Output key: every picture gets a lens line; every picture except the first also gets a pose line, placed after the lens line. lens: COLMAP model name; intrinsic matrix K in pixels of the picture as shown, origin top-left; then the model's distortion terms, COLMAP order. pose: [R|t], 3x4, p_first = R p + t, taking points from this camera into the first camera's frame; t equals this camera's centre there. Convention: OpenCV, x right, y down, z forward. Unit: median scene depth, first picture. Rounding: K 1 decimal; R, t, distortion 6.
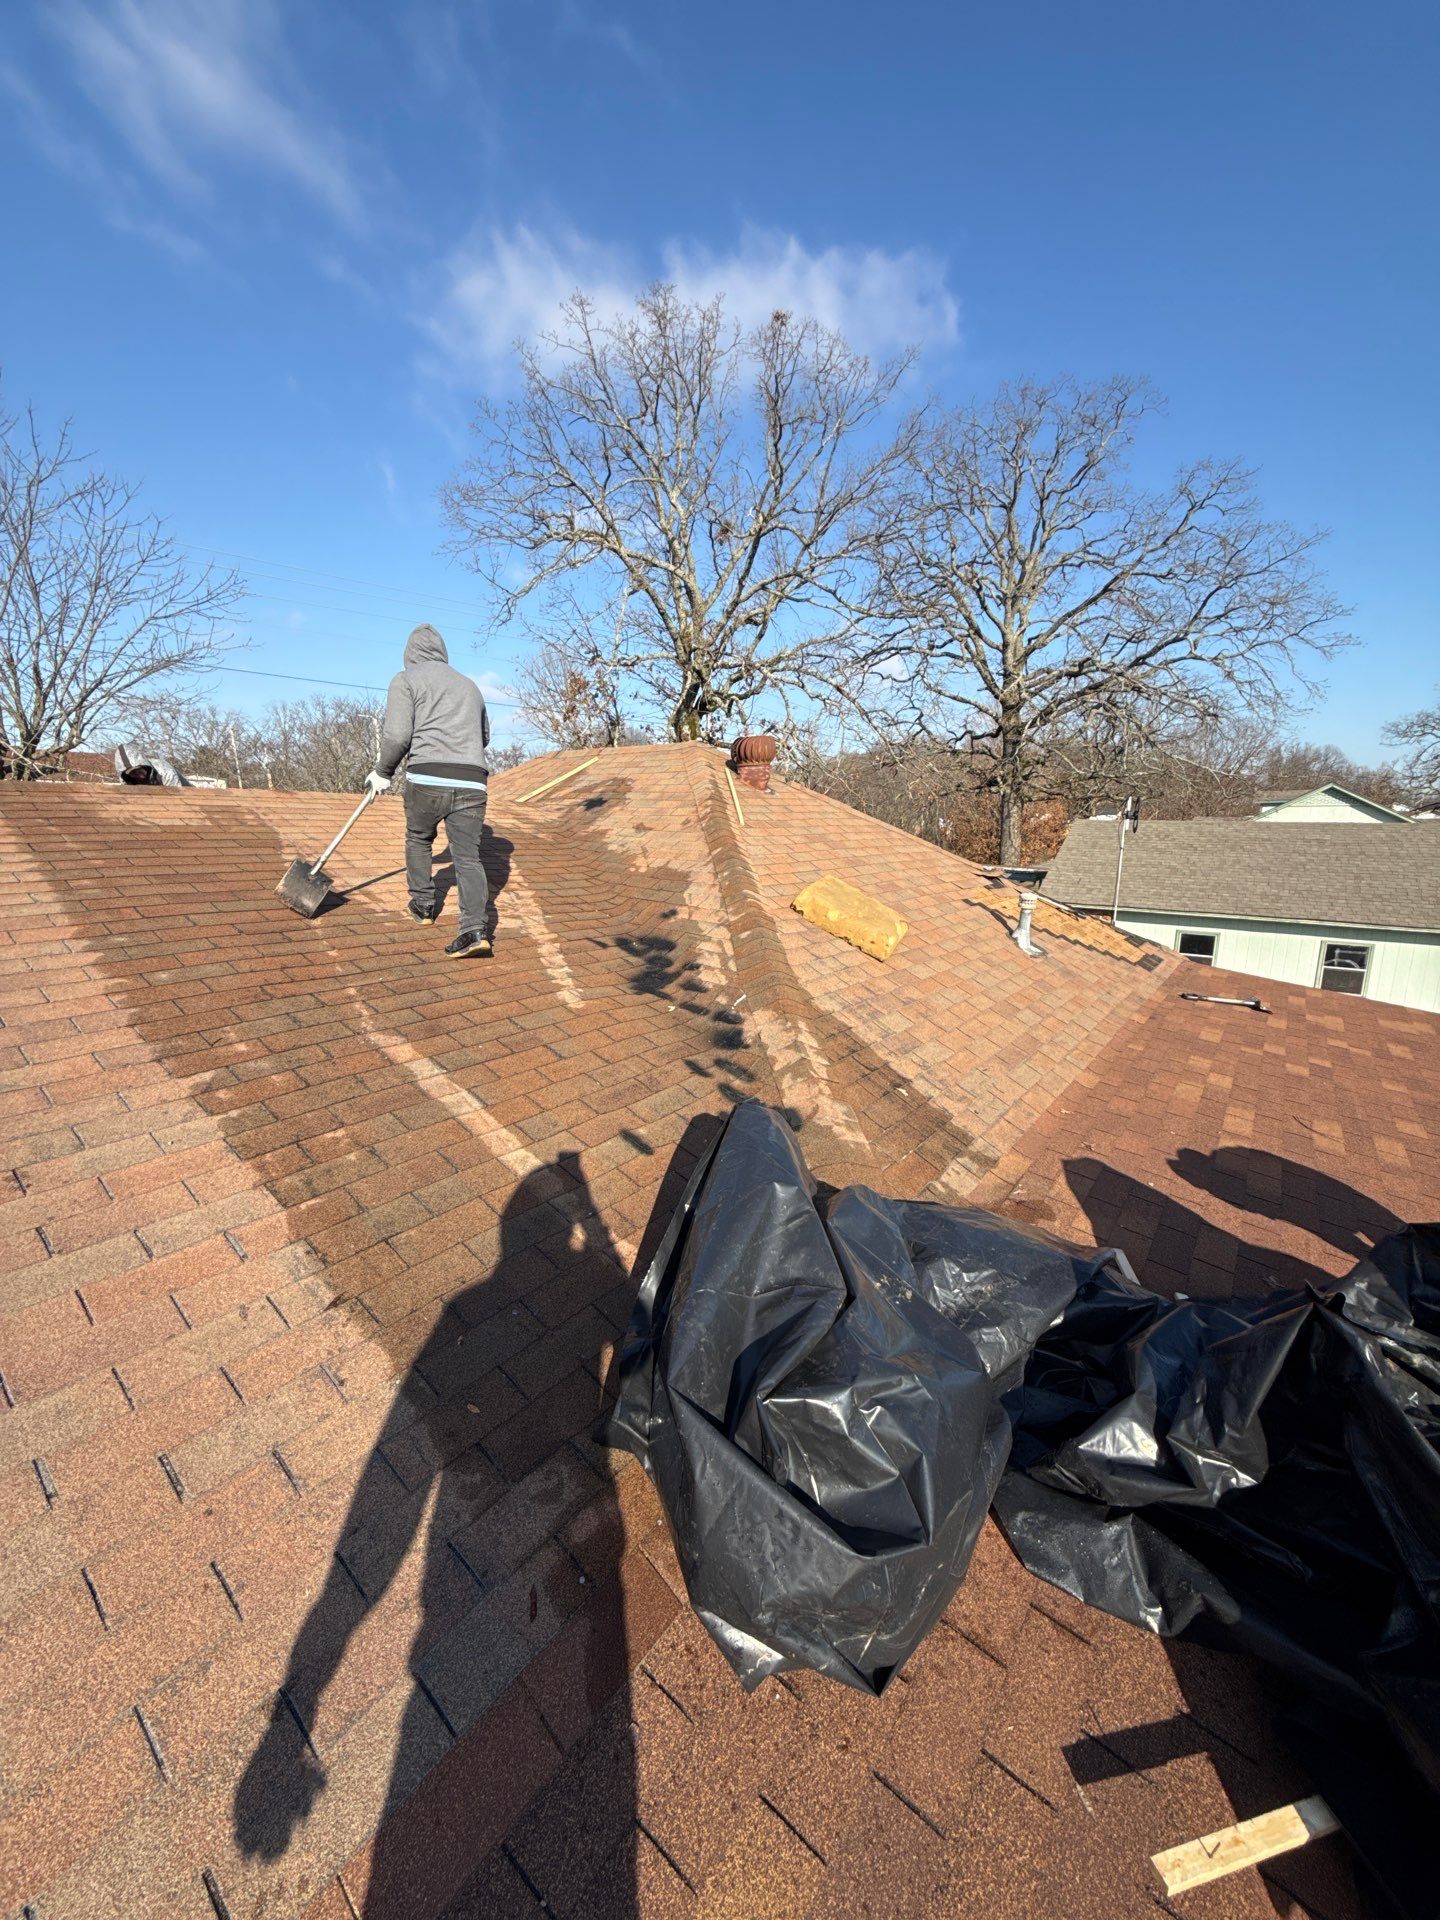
lens RADIAL K [[759.8, 0, 717.6], [0, 759.8, 958.6], [0, 0, 1]] dist [0.000901, -0.000295]
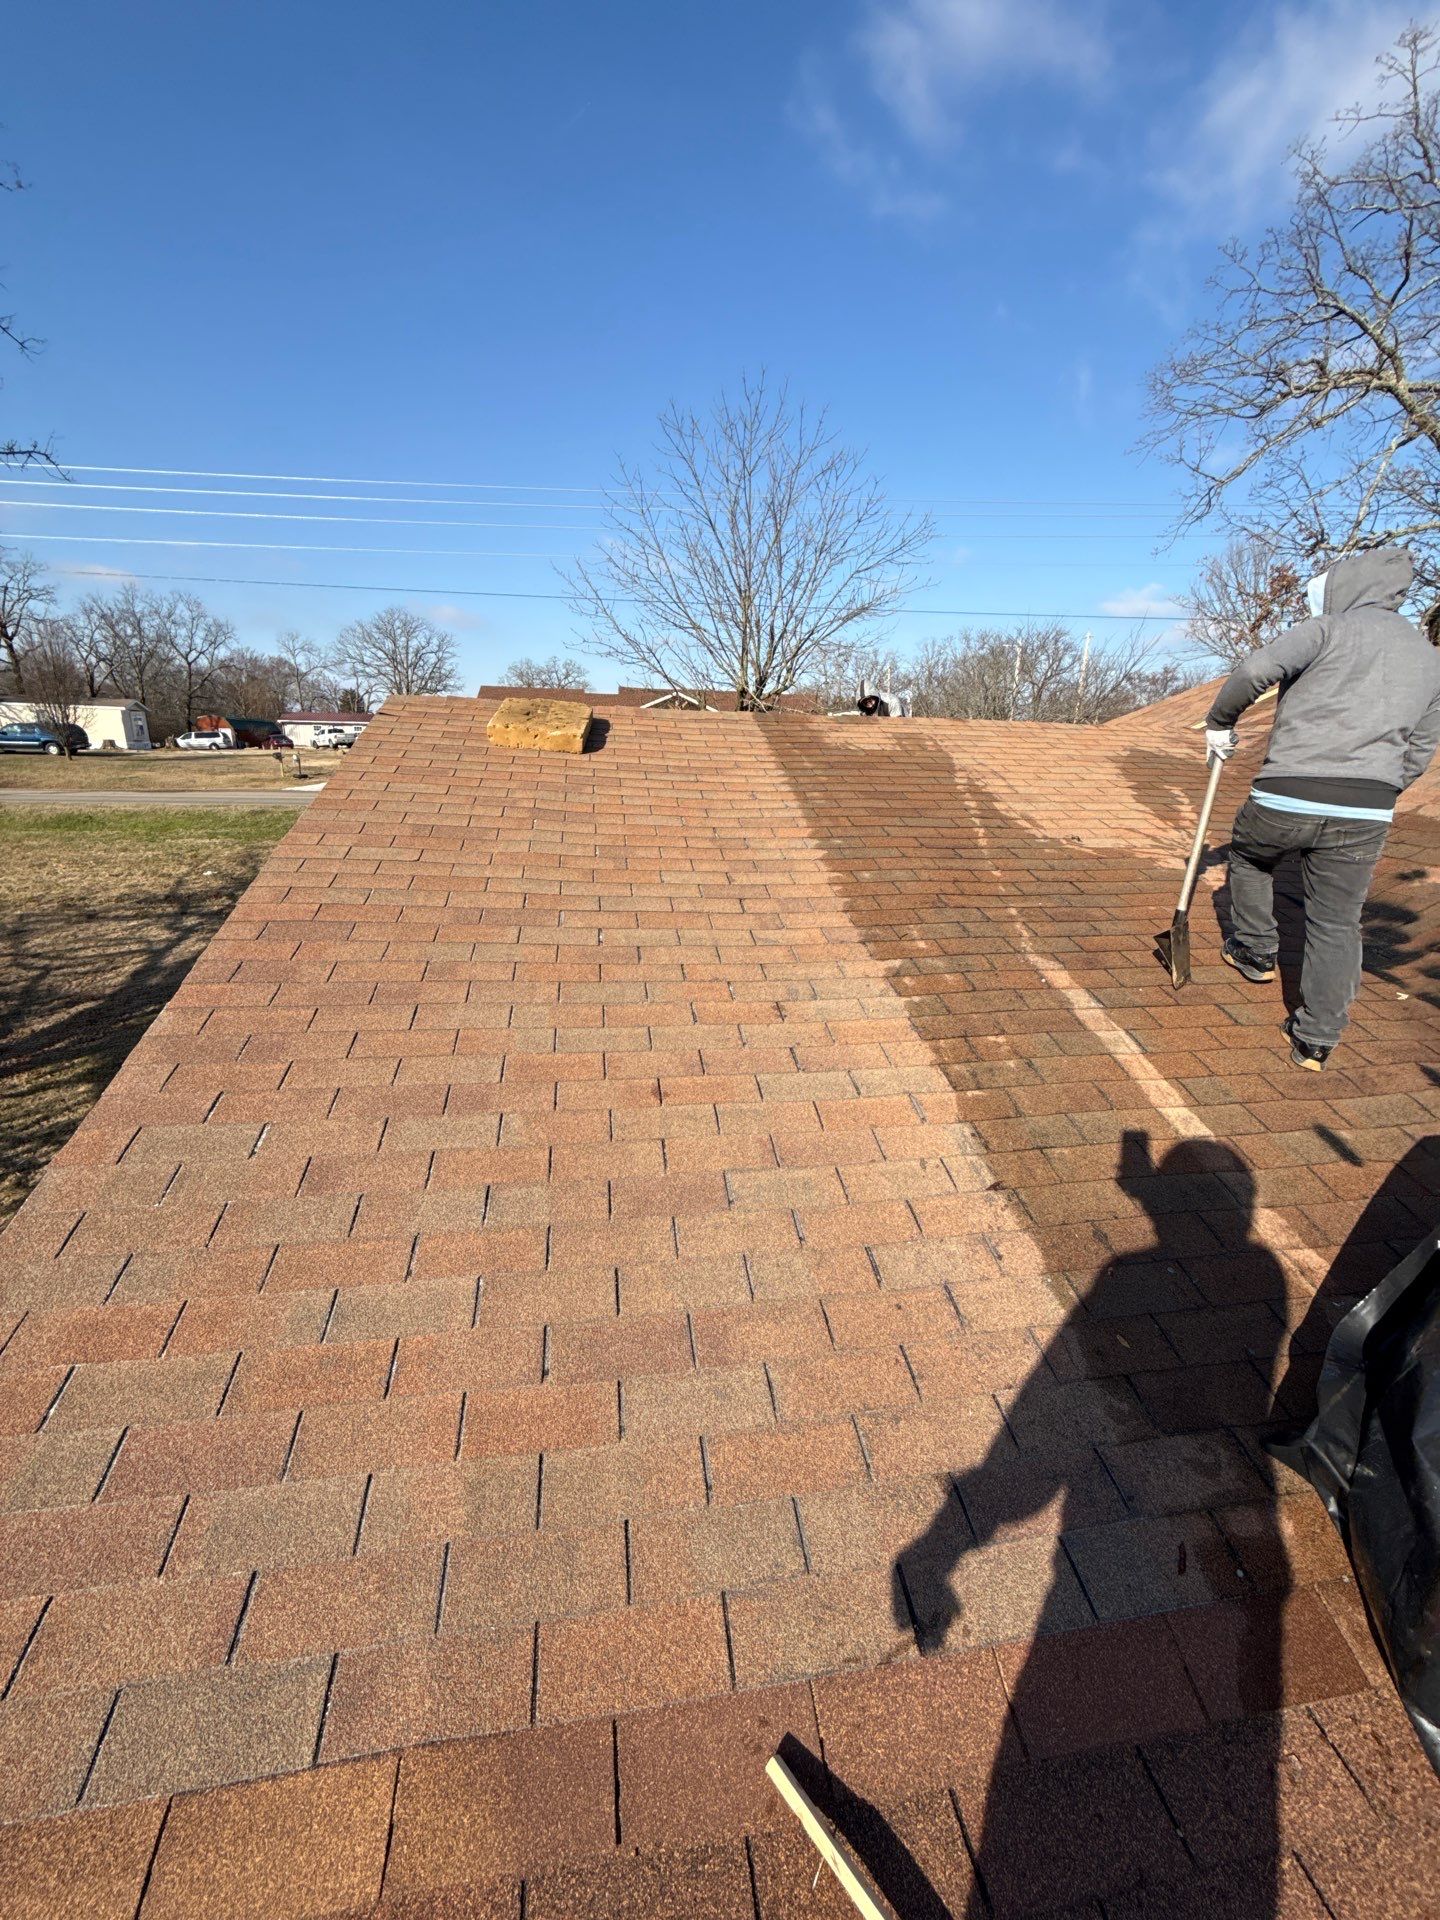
lens RADIAL K [[759.8, 0, 717.6], [0, 759.8, 958.6], [0, 0, 1]] dist [0.000901, -0.000295]
pose [[0.726870, 0.190725, -0.659760, -0.072102], [-0.134349, 0.981592, 0.135746, 0.018539], [0.673506, -0.010031, 0.739114, -0.042704]]
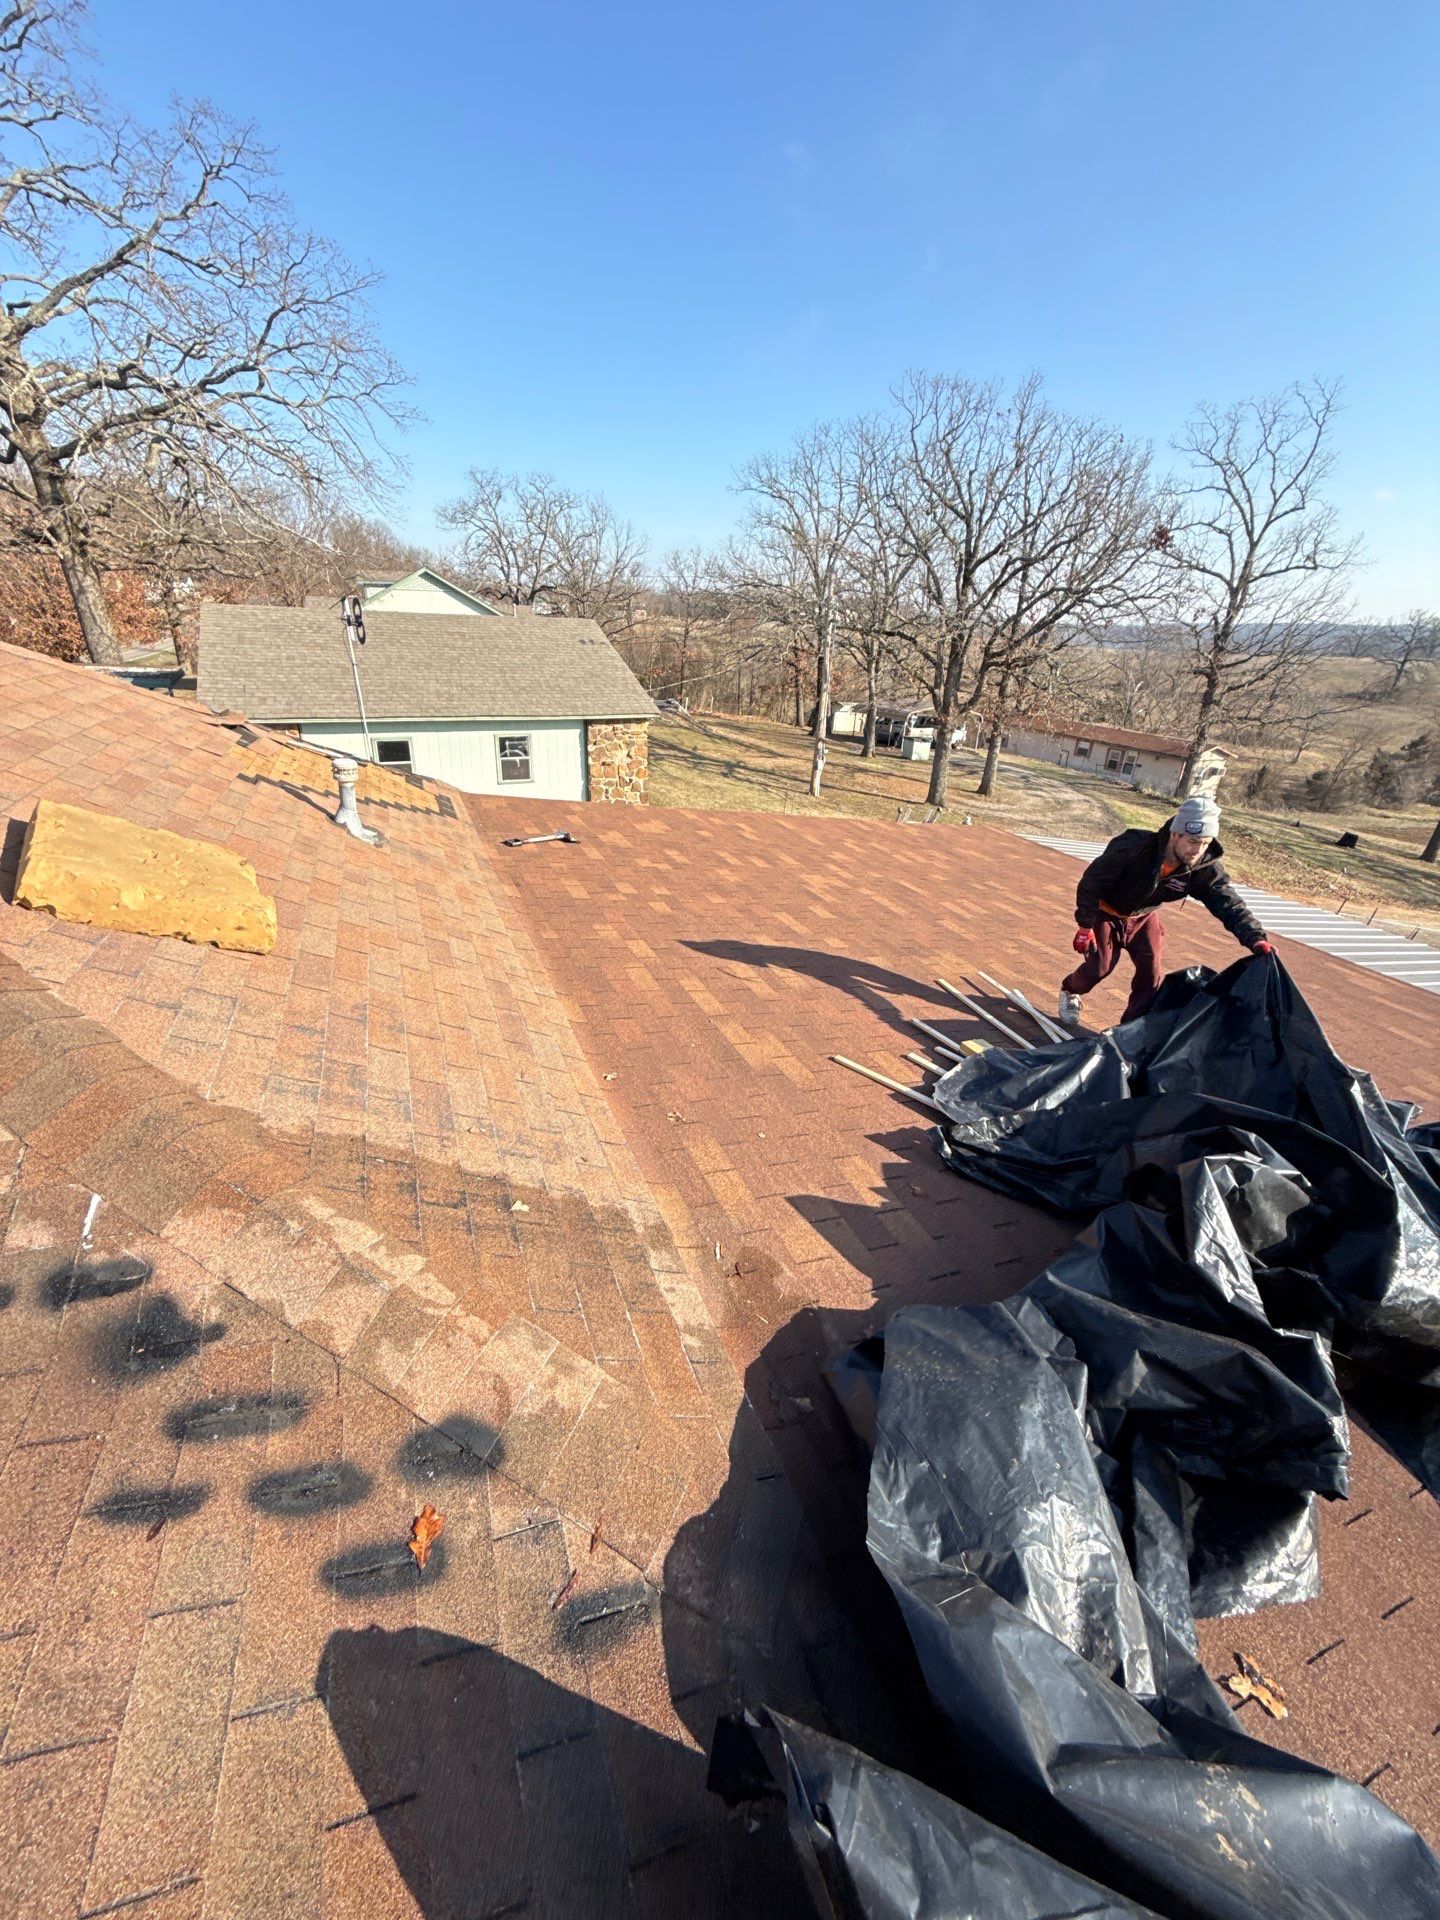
lens RADIAL K [[759.8, 0, 717.6], [0, 759.8, 958.6], [0, 0, 1]] dist [0.000901, -0.000295]
pose [[0.505225, -0.346603, 0.790325, -0.086991], [0.122047, 0.935294, 0.332160, -0.193721], [-0.854314, -0.071358, 0.514836, 0.576198]]
